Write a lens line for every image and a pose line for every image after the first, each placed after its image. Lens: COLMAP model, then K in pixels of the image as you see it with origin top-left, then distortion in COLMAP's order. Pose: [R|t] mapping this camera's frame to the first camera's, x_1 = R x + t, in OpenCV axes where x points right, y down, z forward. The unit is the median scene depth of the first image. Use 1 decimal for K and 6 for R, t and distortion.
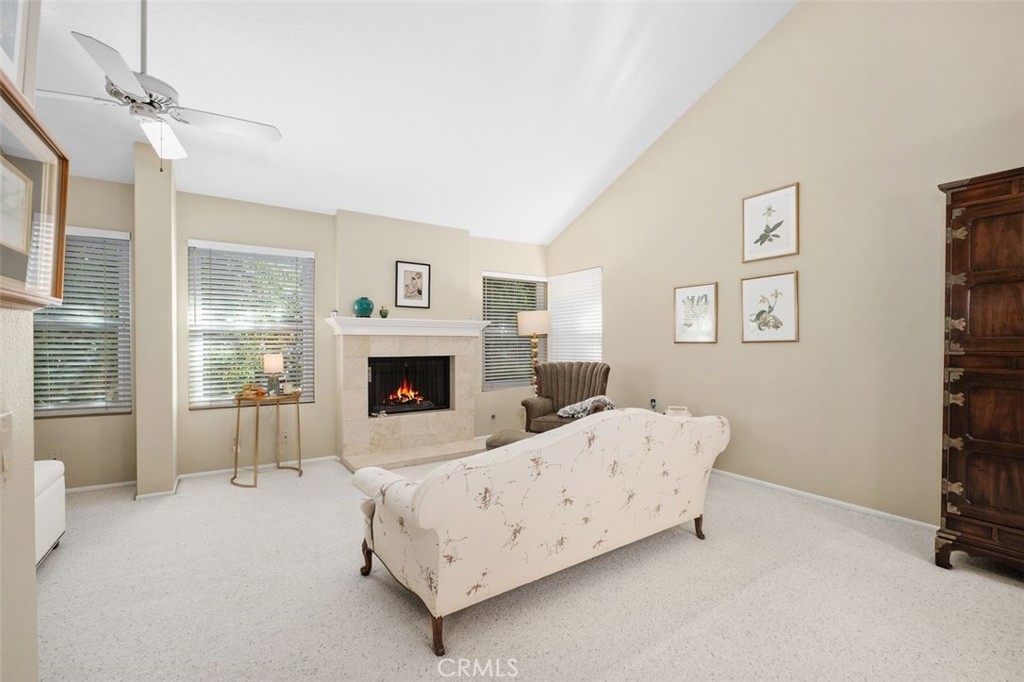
lens RADIAL K [[453.1, 0, 509.1], [0, 453.1, 341.7], [0, 0, 1]] dist [0.006450, -0.003584]
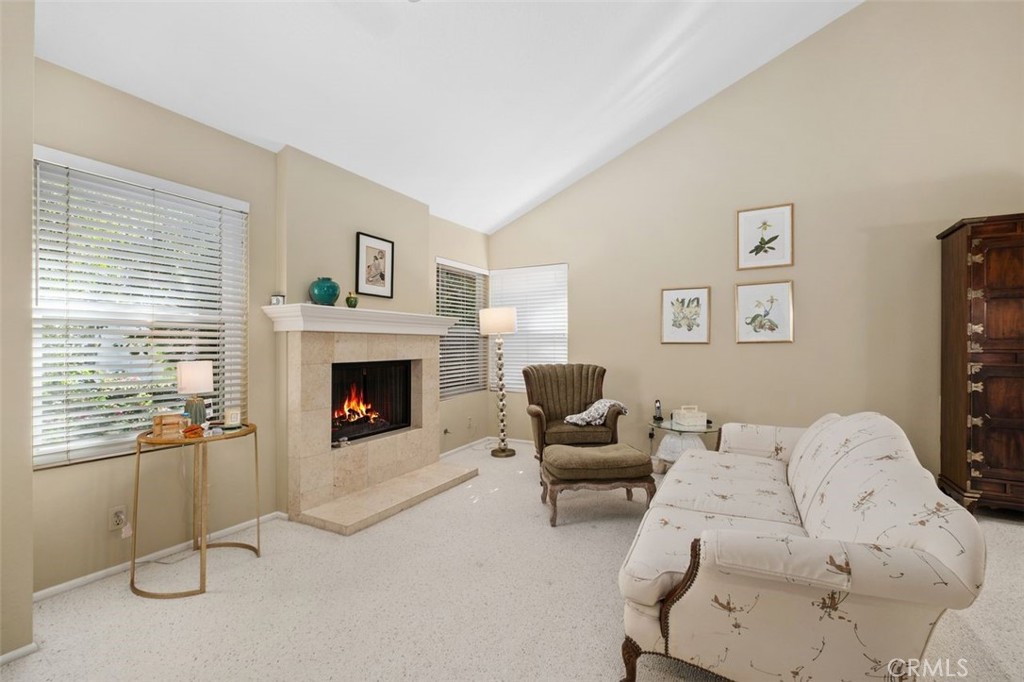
lens RADIAL K [[453.1, 0, 510.4], [0, 453.1, 338.3], [0, 0, 1]] dist [0.006450, -0.003584]
pose [[0.882173, 0.006684, 0.470879, -0.433281], [-0.001846, 0.999941, -0.010736, 0.002671], [-0.470923, 0.008602, 0.882133, 0.269531]]
